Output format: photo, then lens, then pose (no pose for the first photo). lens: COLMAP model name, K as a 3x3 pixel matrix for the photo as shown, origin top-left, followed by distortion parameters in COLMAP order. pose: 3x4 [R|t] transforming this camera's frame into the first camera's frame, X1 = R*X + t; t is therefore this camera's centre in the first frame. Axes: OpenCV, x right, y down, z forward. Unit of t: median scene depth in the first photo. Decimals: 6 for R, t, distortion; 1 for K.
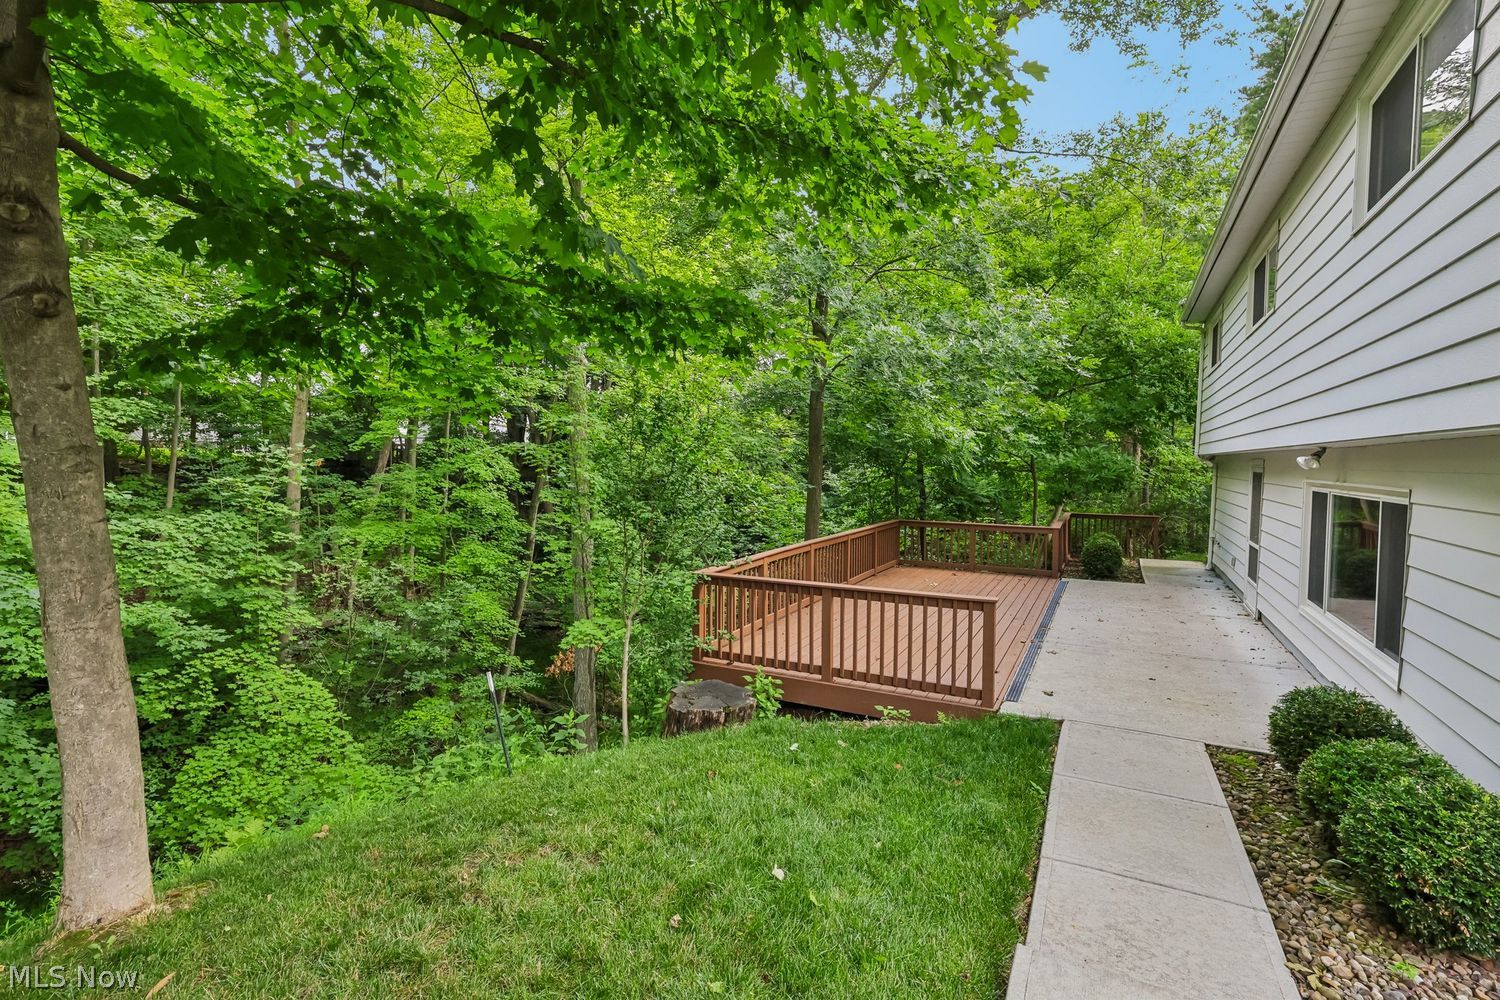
lens RADIAL K [[704.5, 0, 752.4], [0, 704.5, 507.1], [0, 0, 1]] dist [-0.000789, -0.000062]
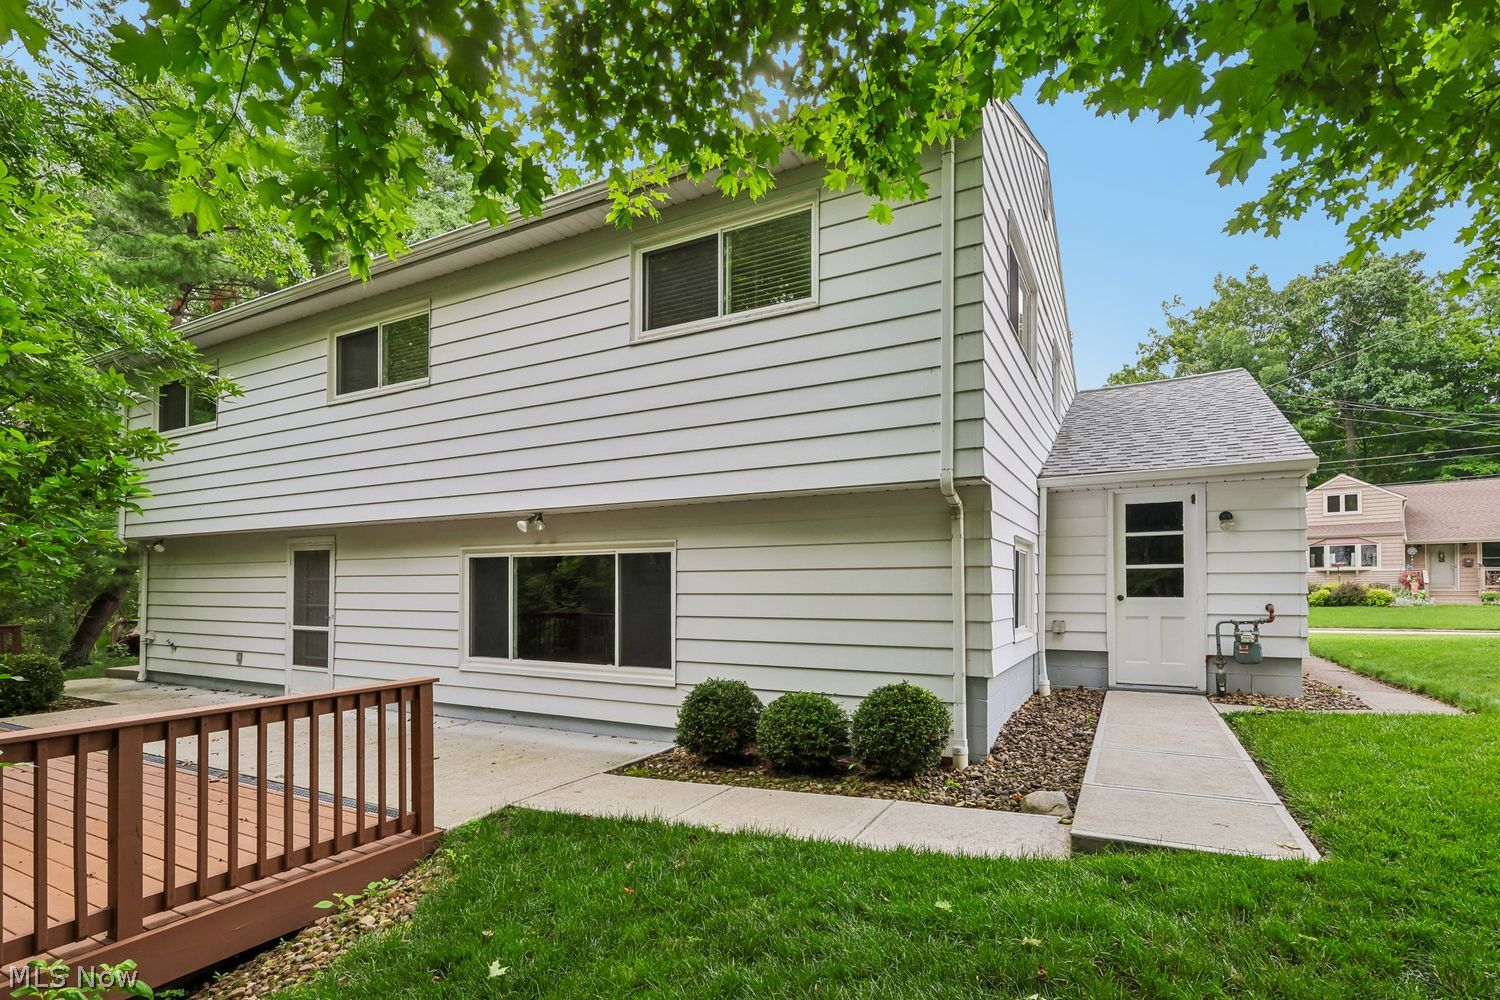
lens RADIAL K [[731.3, 0, 752.8], [0, 731.3, 579.0], [0, 0, 1]] dist [0.004611, -0.000479]
pose [[0.014157, -0.000045, 0.999900, -0.398935], [0.070996, 0.997476, -0.000960, 0.049569], [-0.997376, 0.071002, 0.014124, 0.620422]]
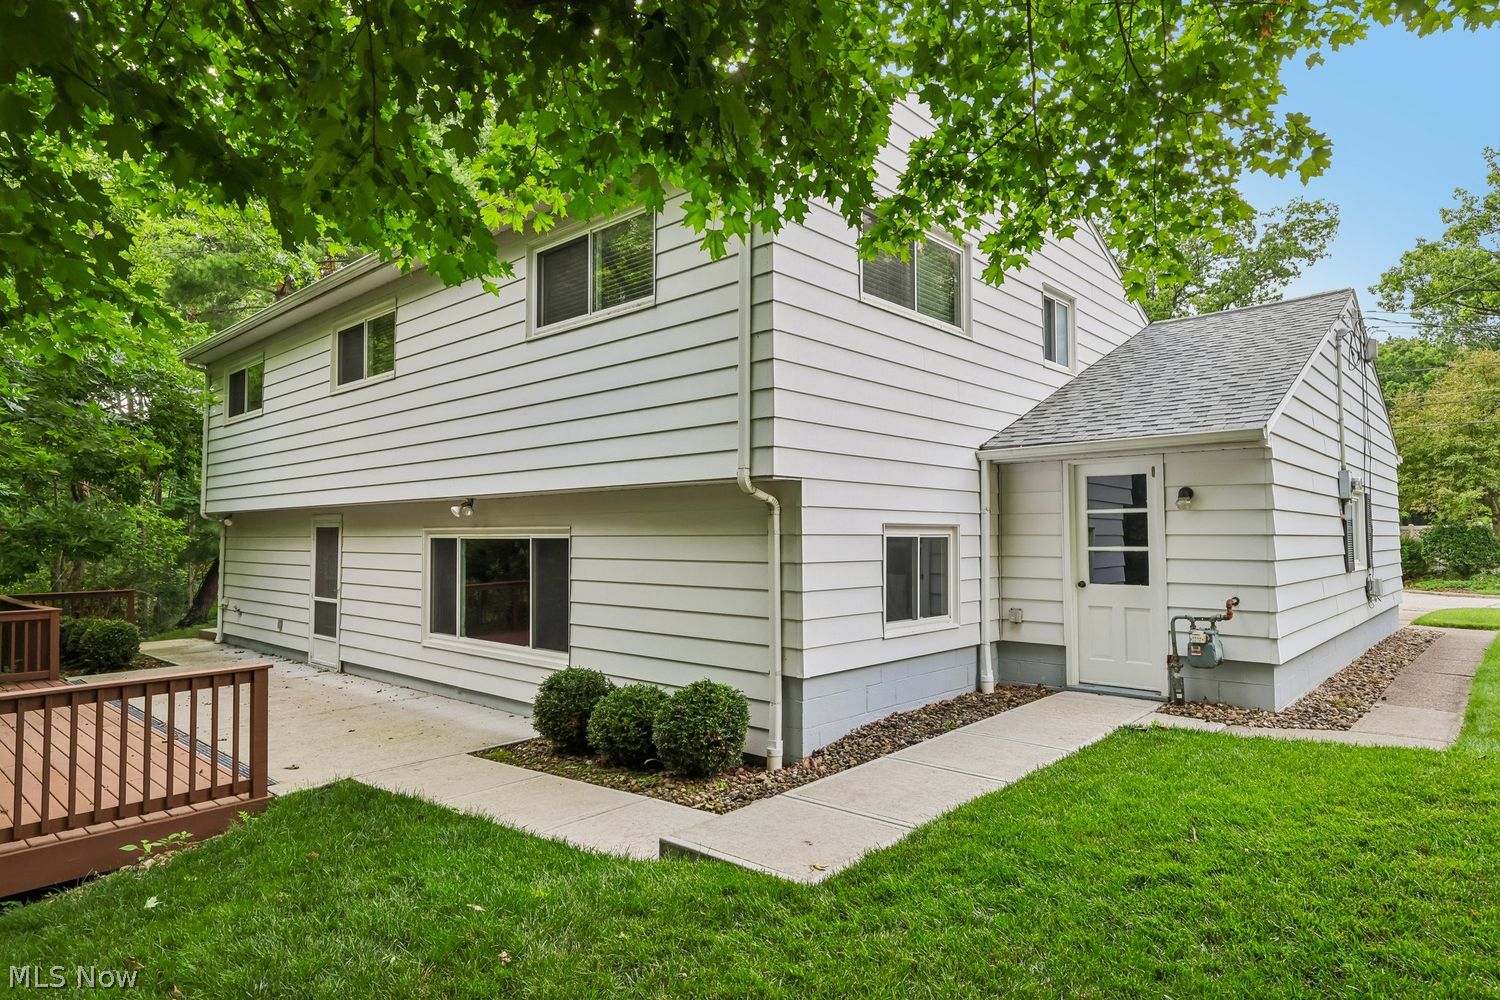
lens RADIAL K [[860.0, 0, 751.6], [0, 860.0, 501.8], [0, 0, 1]] dist [0.010602, 0.001498]
pose [[0.257541, 0.023281, 0.965987, -0.508217], [0.074444, 0.996260, -0.043858, 0.021558], [-0.963395, 0.083207, 0.254845, 0.141324]]
